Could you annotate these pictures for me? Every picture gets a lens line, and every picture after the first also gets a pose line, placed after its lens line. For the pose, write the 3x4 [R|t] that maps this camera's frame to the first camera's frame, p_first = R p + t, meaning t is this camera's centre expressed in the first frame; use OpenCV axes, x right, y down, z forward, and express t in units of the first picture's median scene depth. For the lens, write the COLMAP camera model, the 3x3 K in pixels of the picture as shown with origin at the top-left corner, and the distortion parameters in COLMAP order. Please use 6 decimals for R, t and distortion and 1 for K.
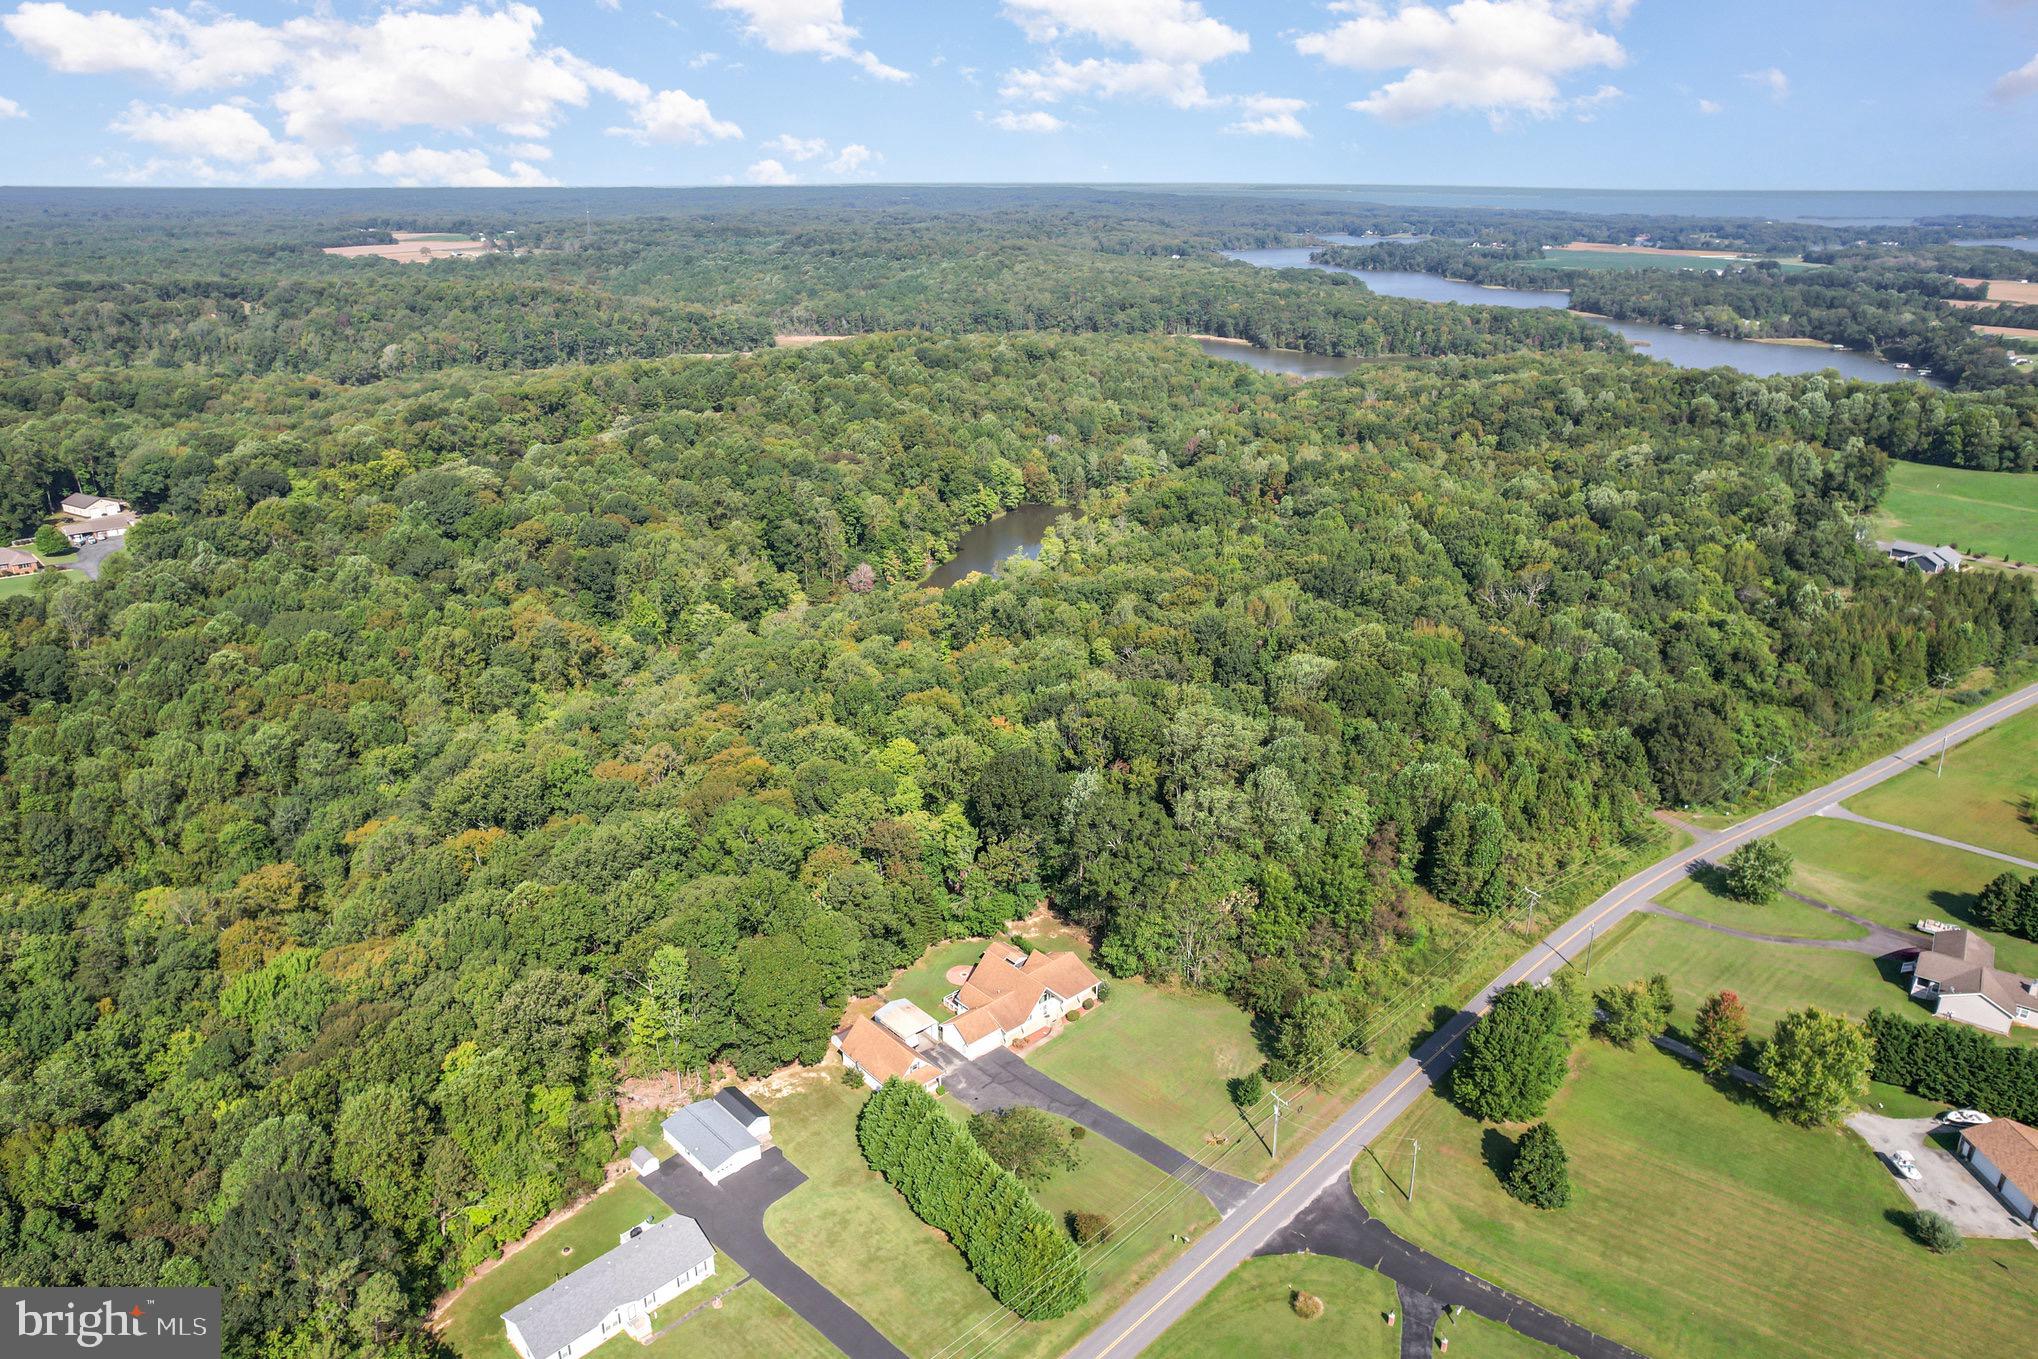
lens RADIAL K [[1332.9, 0, 1019.0], [0, 1332.9, 679.5], [0, 0, 1]] dist [-0.098676, 0.107617]
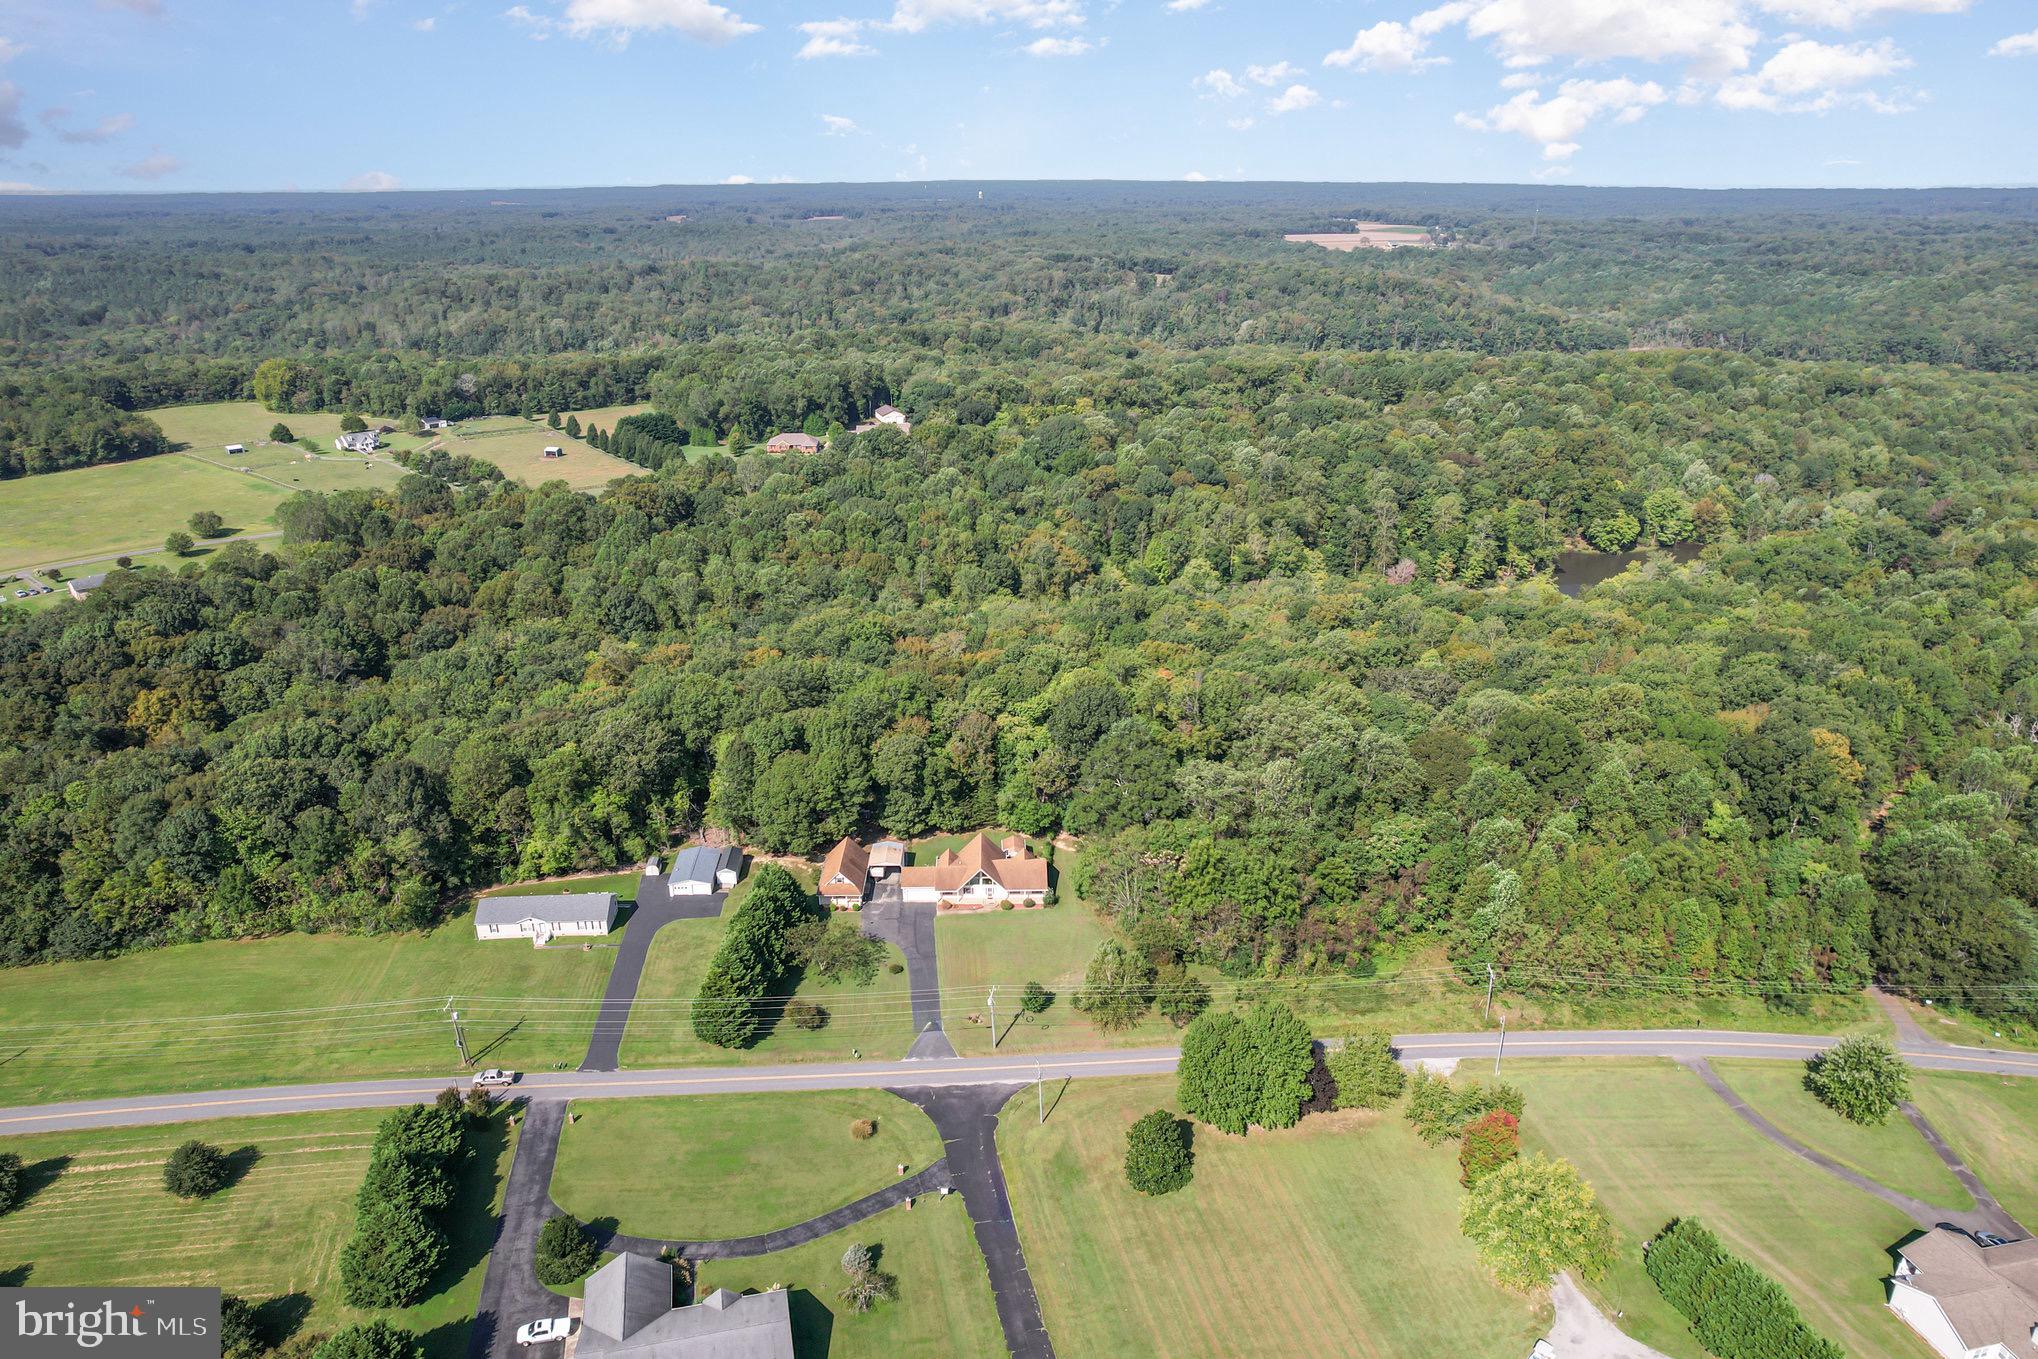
lens RADIAL K [[1317.7, 0, 1019.0], [0, 1317.7, 679.5], [0, 0, 1]] dist [-0.045681, -0.000185]
pose [[0.756601, 0.233211, -0.610874, 0.217513], [-0.230976, 0.969328, 0.083981, -0.010447], [0.611723, 0.077557, 0.787261, 0.028593]]
